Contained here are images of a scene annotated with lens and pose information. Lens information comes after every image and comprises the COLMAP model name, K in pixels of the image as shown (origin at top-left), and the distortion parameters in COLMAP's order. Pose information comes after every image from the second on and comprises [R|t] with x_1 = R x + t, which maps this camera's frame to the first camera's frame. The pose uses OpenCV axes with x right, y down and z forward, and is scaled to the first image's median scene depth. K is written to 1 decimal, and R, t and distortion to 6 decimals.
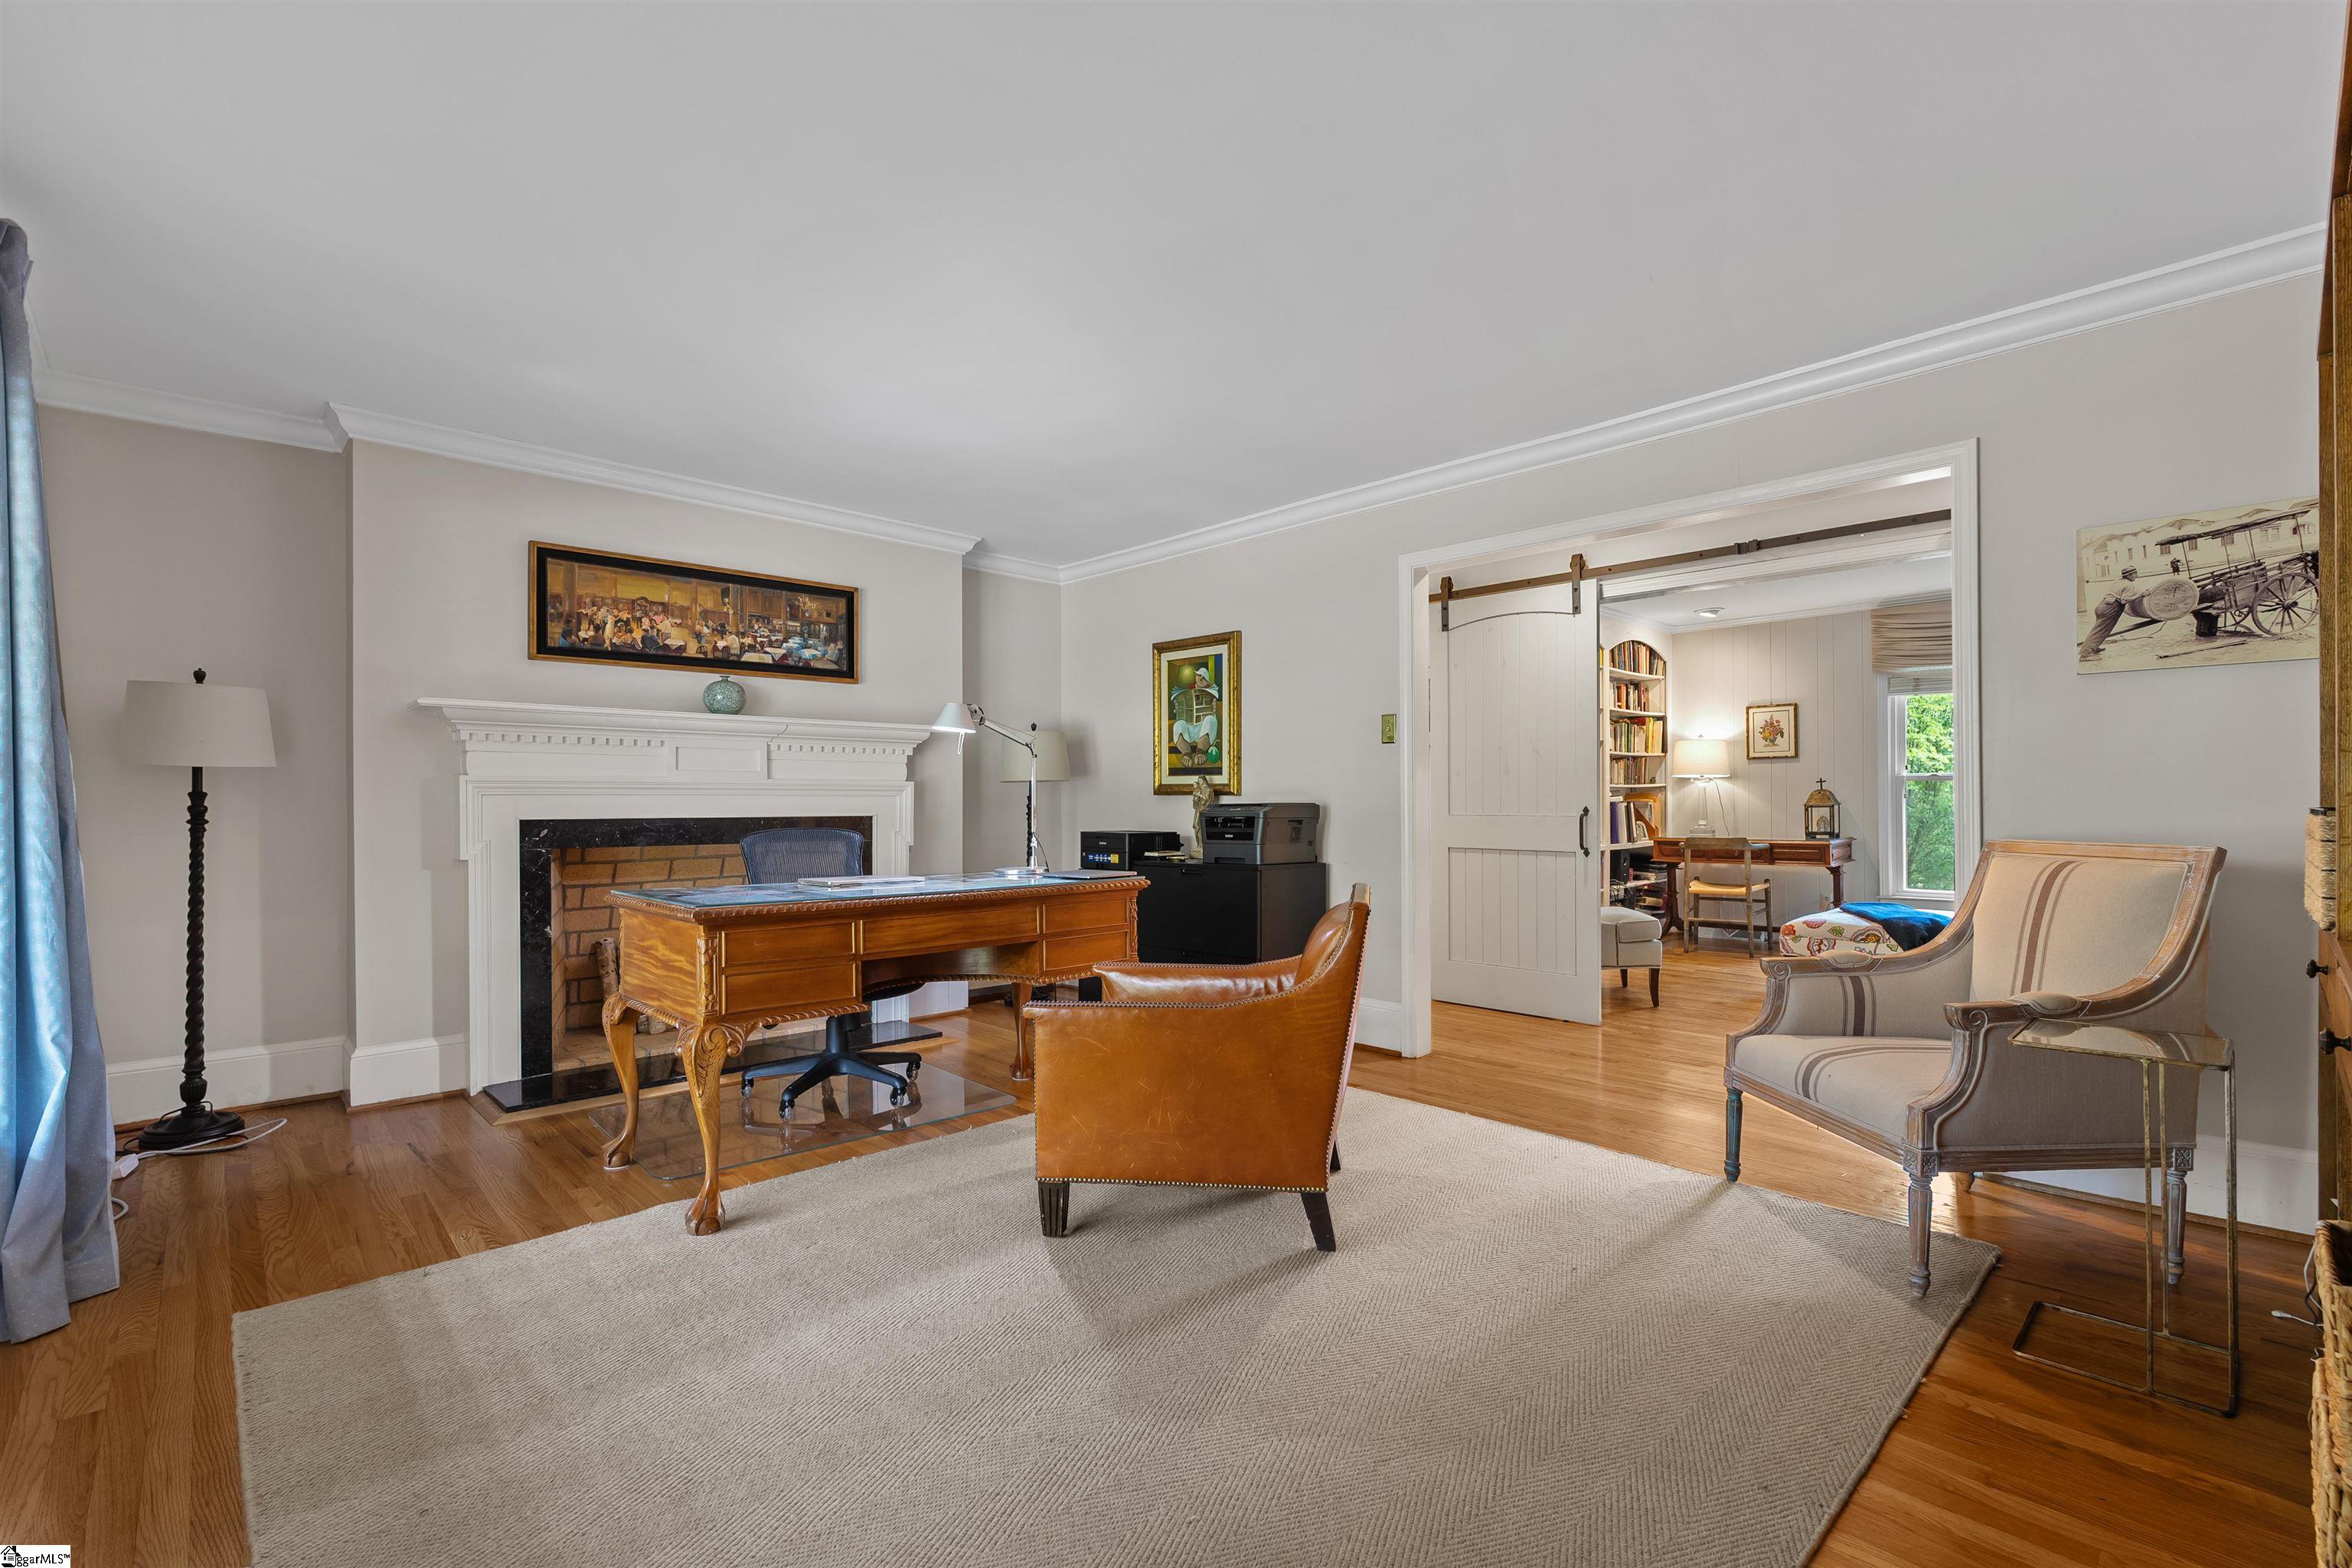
lens RADIAL K [[1040.9, 0, 1172.9], [0, 1040.9, 797.3], [0, 0, 1]] dist [-0.007544, -0.000582]
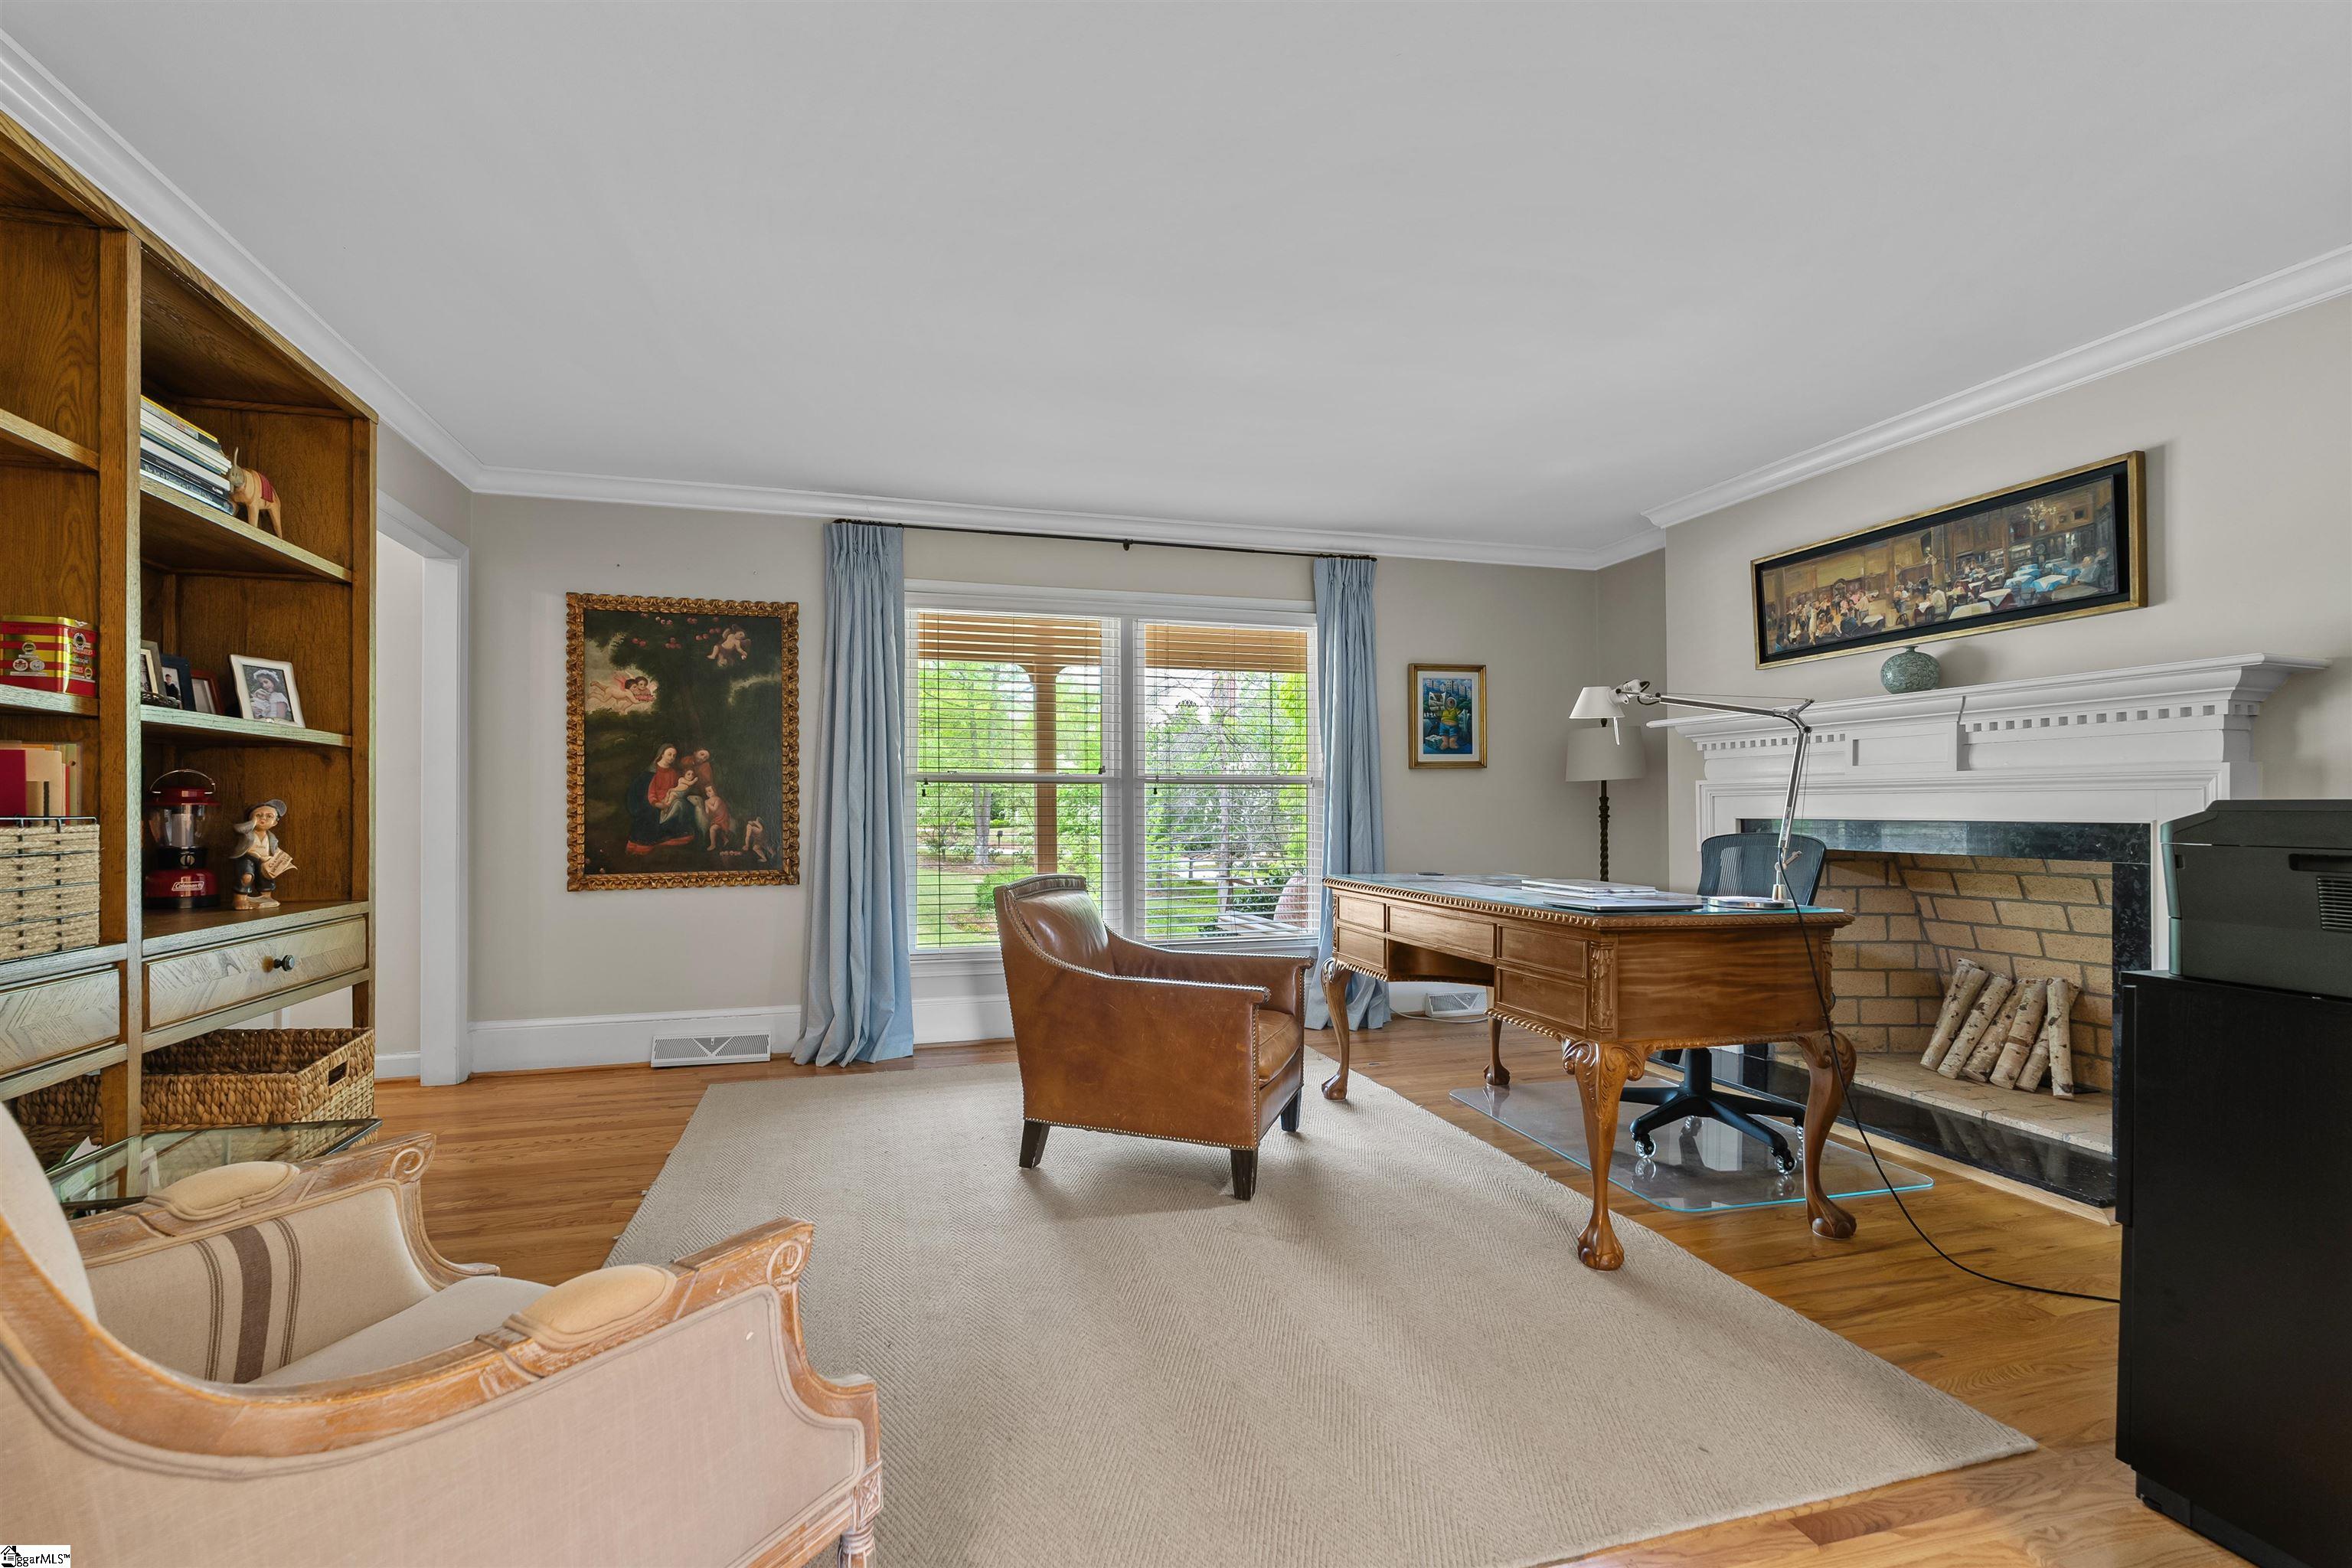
lens RADIAL K [[1040.9, 0, 1171.6], [0, 1040.9, 799.1], [0, 0, 1]] dist [-0.007544, -0.000582]
pose [[-0.462208, -0.008124, -0.886734, 0.554201], [0.004135, 0.999927, -0.011316, 0.009878], [0.886762, -0.008897, -0.462141, 0.858576]]
